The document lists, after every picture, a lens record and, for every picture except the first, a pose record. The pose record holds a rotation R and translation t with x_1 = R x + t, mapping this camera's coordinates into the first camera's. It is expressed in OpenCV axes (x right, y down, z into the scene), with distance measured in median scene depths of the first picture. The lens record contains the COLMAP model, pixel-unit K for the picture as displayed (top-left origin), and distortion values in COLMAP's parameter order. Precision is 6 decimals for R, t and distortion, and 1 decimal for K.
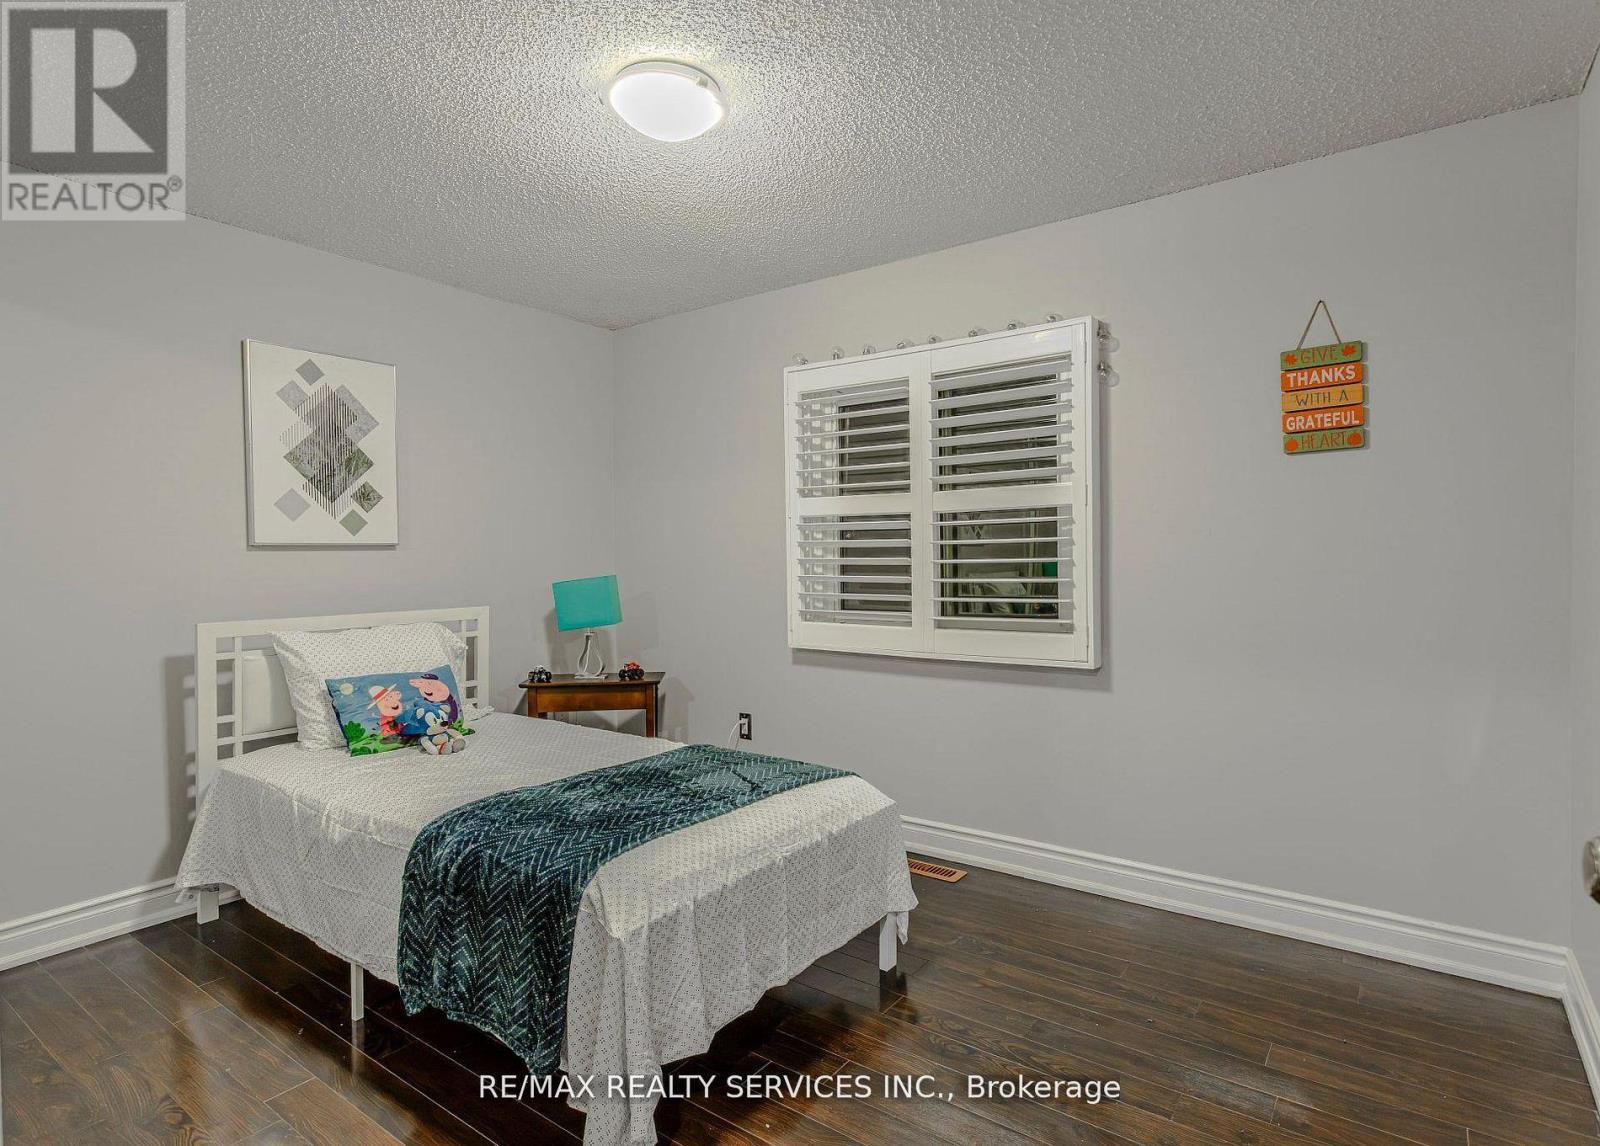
lens RADIAL K [[850.6, 0, 805.1], [0, 850.6, 566.8], [0, 0, 1]] dist [0.005015, 0.000340]
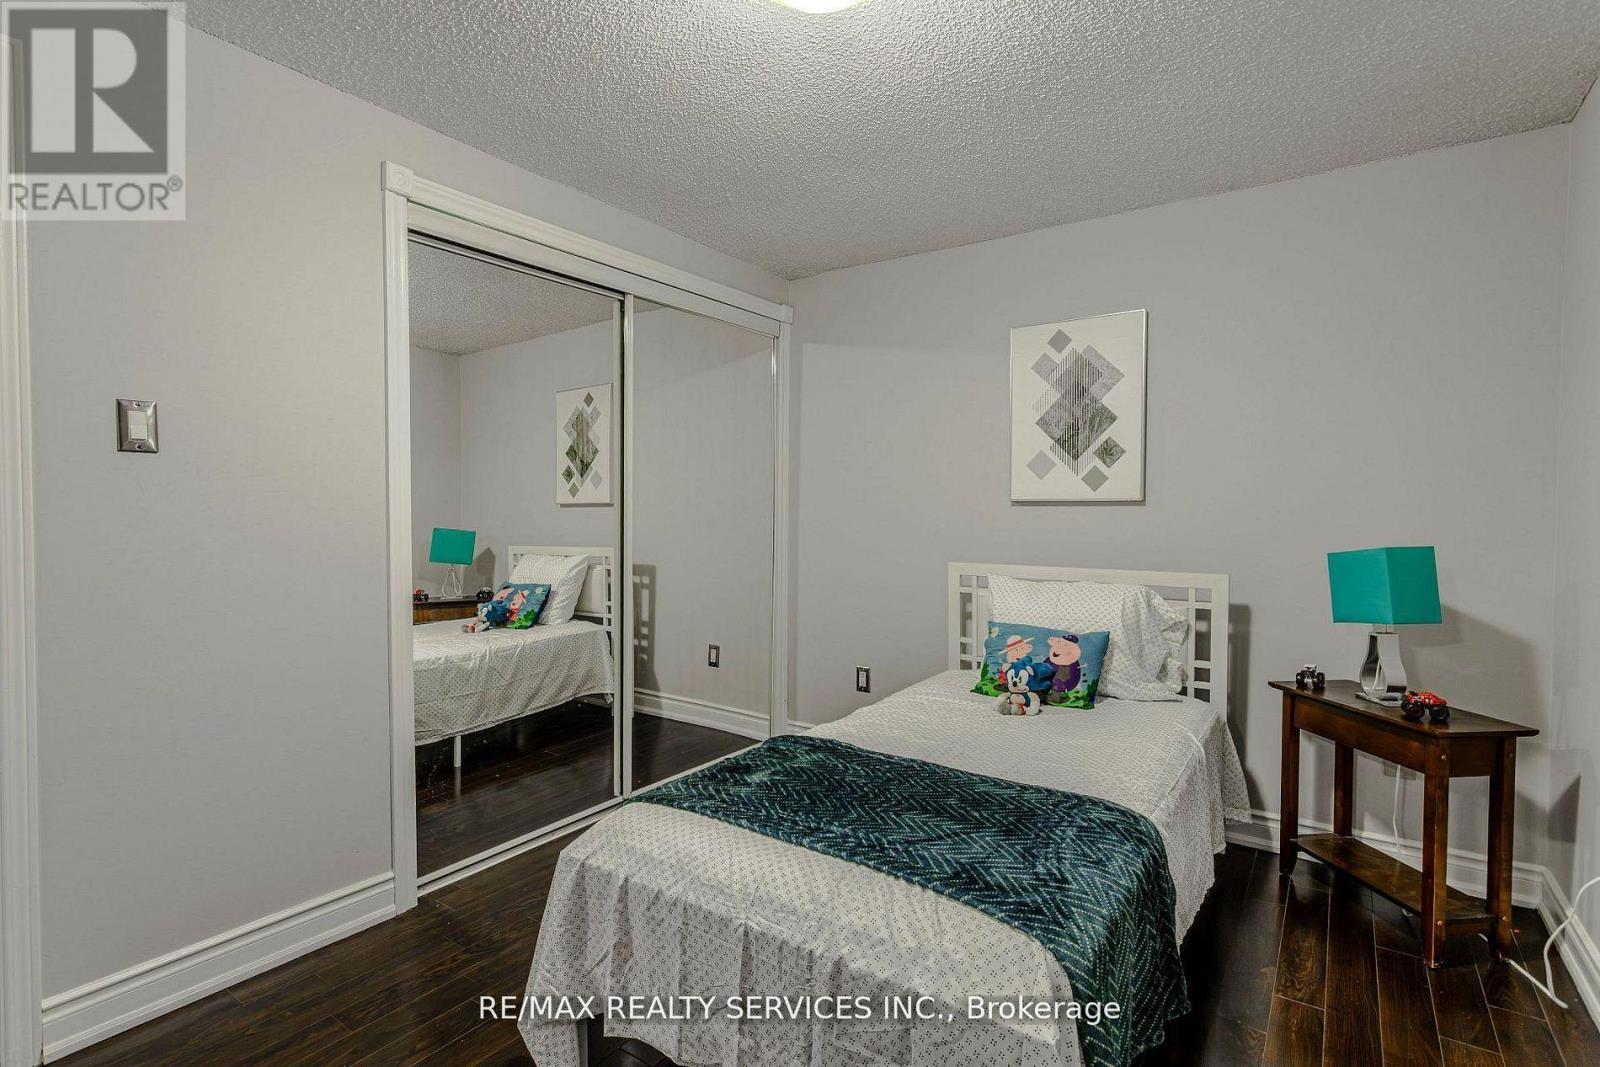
lens RADIAL K [[779.6, 0, 805.8], [0, 779.6, 523.6], [0, 0, 1]] dist [0.005874, 0.000847]
pose [[0.025553, 0.026163, -0.999331, 0.407049], [-0.021264, 0.999446, 0.025622, -0.015109], [0.999447, 0.020595, 0.026096, 0.652157]]
